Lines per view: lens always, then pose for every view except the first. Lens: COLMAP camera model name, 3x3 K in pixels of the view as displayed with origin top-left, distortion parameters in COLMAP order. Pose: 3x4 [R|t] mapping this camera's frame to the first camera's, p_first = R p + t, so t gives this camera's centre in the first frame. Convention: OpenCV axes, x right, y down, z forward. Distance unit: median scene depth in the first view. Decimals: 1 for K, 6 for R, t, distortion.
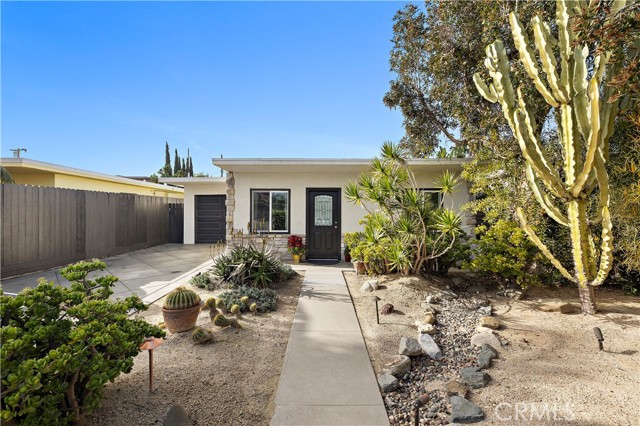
lens RADIAL K [[271.3, 0, 319.9], [0, 271.3, 210.5], [0, 0, 1]] dist [0.001177, 0.000249]
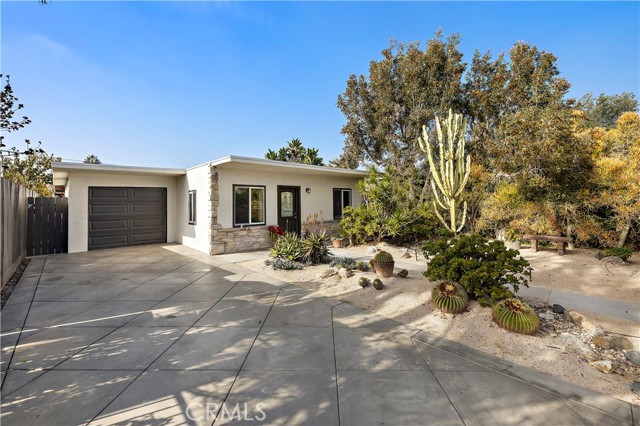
lens RADIAL K [[265.7, 0, 319.6], [0, 265.7, 195.1], [0, 0, 1]] dist [0.000709, -0.000113]
pose [[0.730385, 0.008460, 0.682983, -0.714977], [0.012526, 0.999589, -0.025776, -0.008779], [-0.682921, 0.027382, 0.729979, 0.026622]]
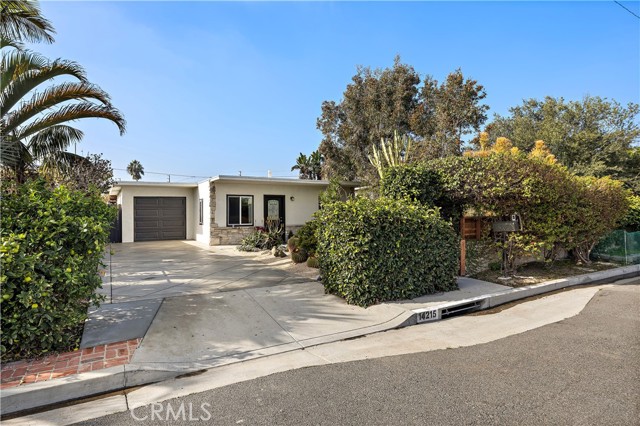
lens RADIAL K [[333.7, 0, 320.0], [0, 333.7, 213.0], [0, 0, 1]] dist [0.001008, -0.000076]
pose [[0.853141, -0.007236, 0.521630, -0.750561], [0.006941, 0.999973, 0.002518, 0.013883], [-0.521634, 0.001472, 0.853168, -0.733260]]
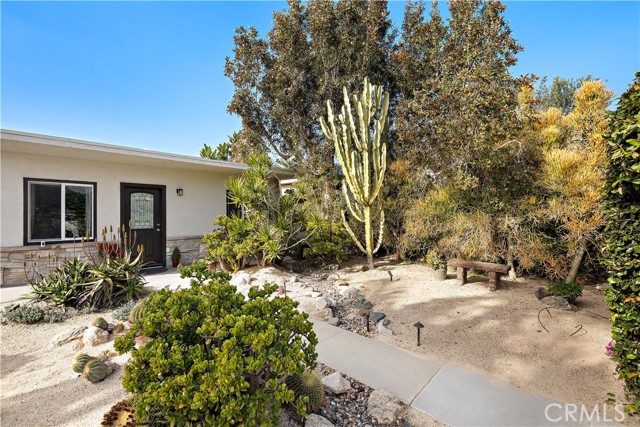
lens RADIAL K [[299.8, 0, 317.0], [0, 299.8, 214.7], [0, 0, 1]] dist [-0.002352, 0.000115]
pose [[0.665094, -0.005170, 0.746742, -0.327662], [-0.004923, 0.999924, 0.011307, -0.001581], [-0.746744, -0.011196, 0.665018, -0.021684]]
